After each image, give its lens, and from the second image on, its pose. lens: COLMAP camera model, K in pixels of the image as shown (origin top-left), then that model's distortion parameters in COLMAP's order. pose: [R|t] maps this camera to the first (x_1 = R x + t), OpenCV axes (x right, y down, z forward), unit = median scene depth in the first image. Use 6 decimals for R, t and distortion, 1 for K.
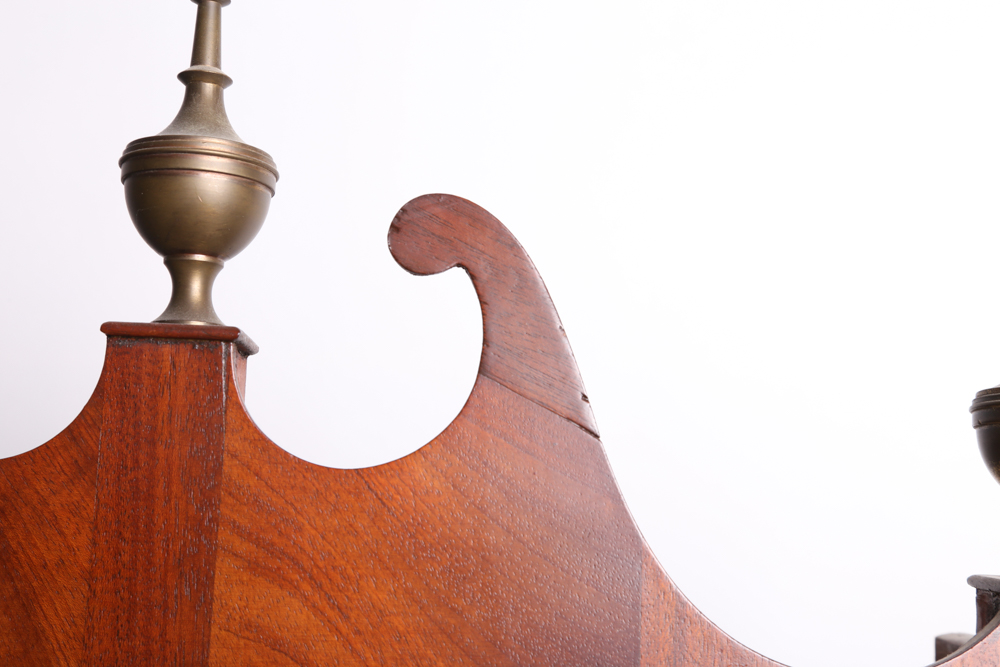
lens RADIAL K [[1536.9, 0, 498.4], [0, 1536.9, 324.9], [0, 0, 1]] dist [0.047704, 0.000000]
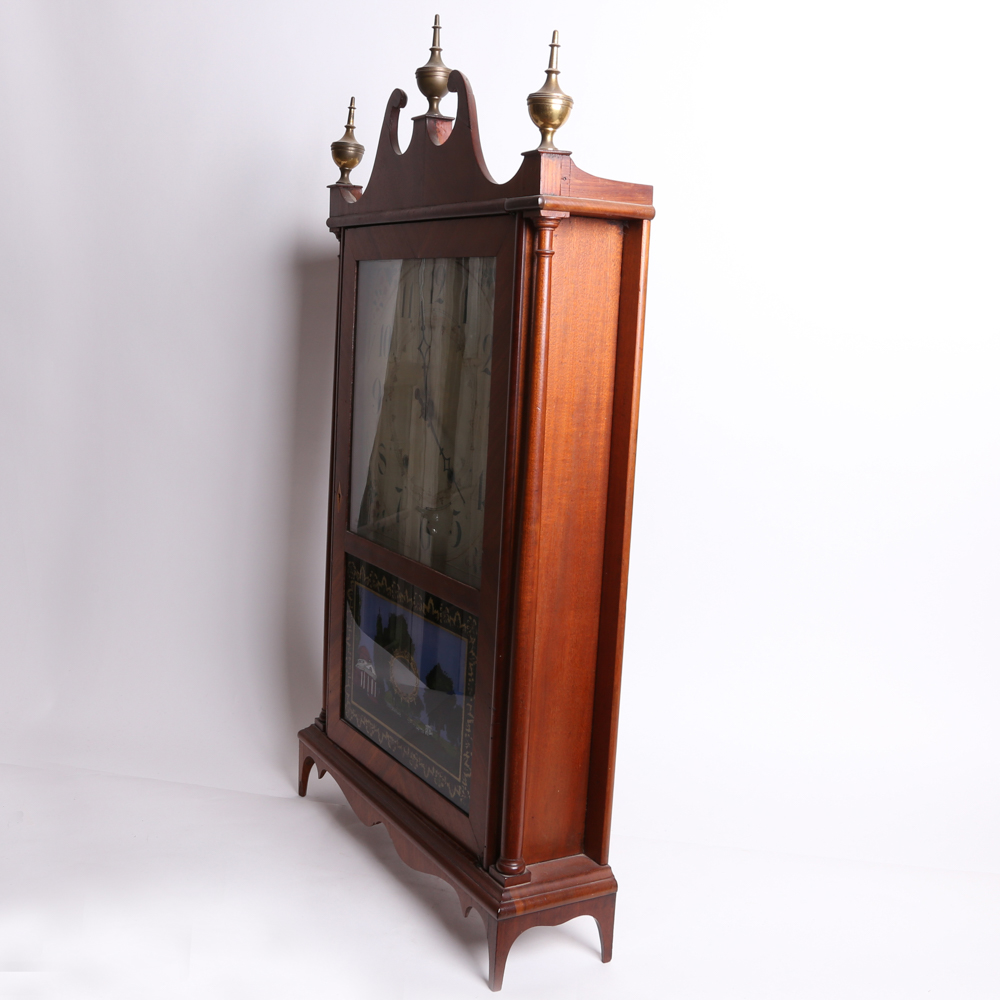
lens RADIAL K [[1219.9, 0, 498.9], [0, 1219.9, 501.8], [0, 0, 1]] dist [-0.130323, 0.000000]
pose [[0.463639, 0.123685, -0.877349, 2.824322], [0.092516, 0.978038, 0.186770, 0.428360], [0.881181, -0.167762, 0.442013, -0.393522]]
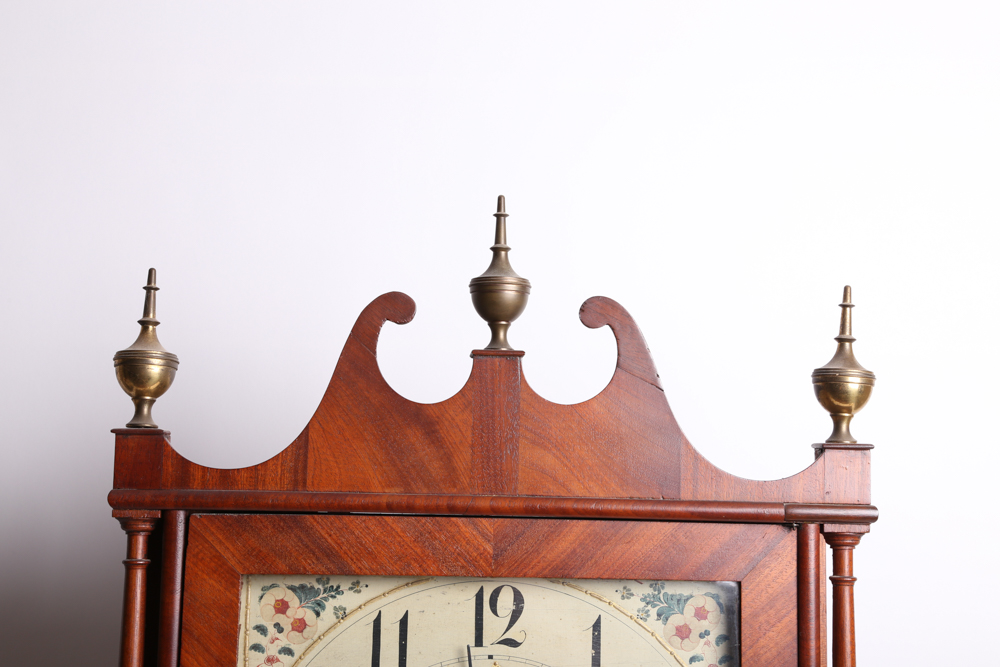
lens RADIAL K [[1825.5, 0, 501.6], [0, 1825.5, 335.6], [0, 0, 1]] dist [0.228044, 0.000000]
pose [[0.999718, -0.017443, 0.016093, -0.256297], [0.016644, 0.998683, 0.048523, -0.174816], [-0.016919, -0.048242, 0.998692, -2.075496]]
